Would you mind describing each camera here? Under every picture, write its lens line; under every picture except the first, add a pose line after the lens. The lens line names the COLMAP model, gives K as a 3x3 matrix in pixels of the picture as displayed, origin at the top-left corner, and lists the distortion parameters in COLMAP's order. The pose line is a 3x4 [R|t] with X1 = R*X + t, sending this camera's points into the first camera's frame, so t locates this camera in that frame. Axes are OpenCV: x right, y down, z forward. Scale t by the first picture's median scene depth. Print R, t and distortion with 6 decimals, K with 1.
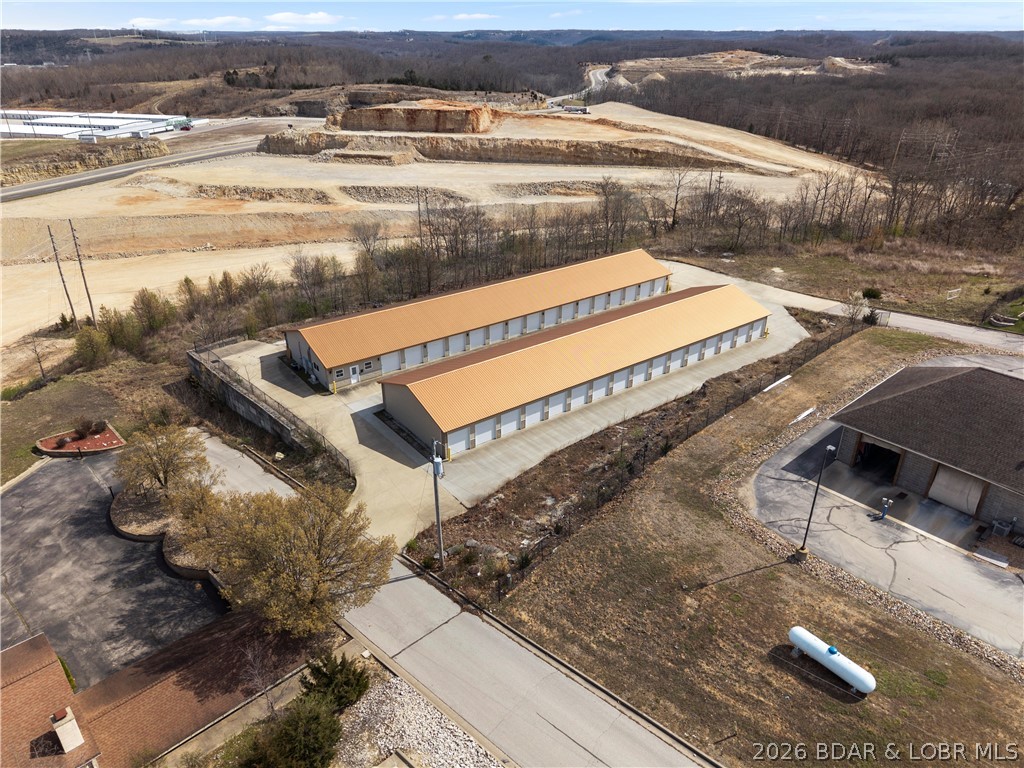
lens RADIAL K [[684.2, 0, 512.0], [0, 684.2, 384.0], [0, 0, 1]] dist [0.044179, -0.032062]
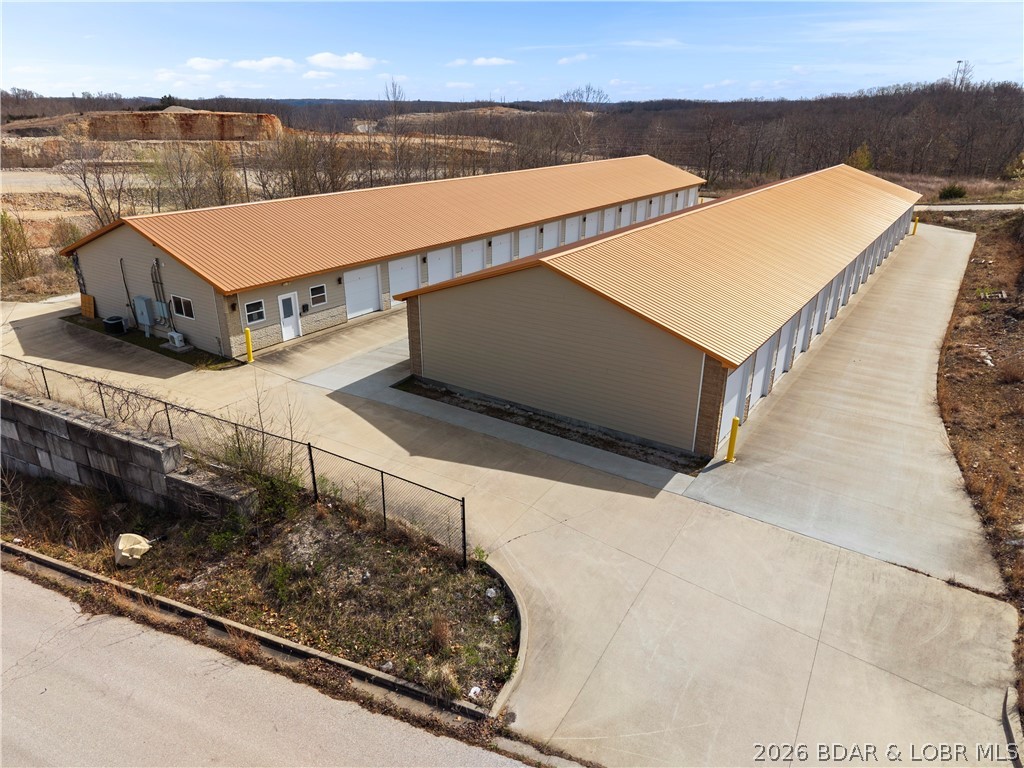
lens RADIAL K [[684.3, 0, 513.2], [0, 684.3, 397.3], [0, 0, 1]] dist [0.002940, 0.006440]
pose [[0.947999, -0.124637, 0.292853, -0.230084], [0.142556, 0.988955, -0.040576, 0.067693], [-0.284561, 0.080214, 0.955296, 0.590694]]
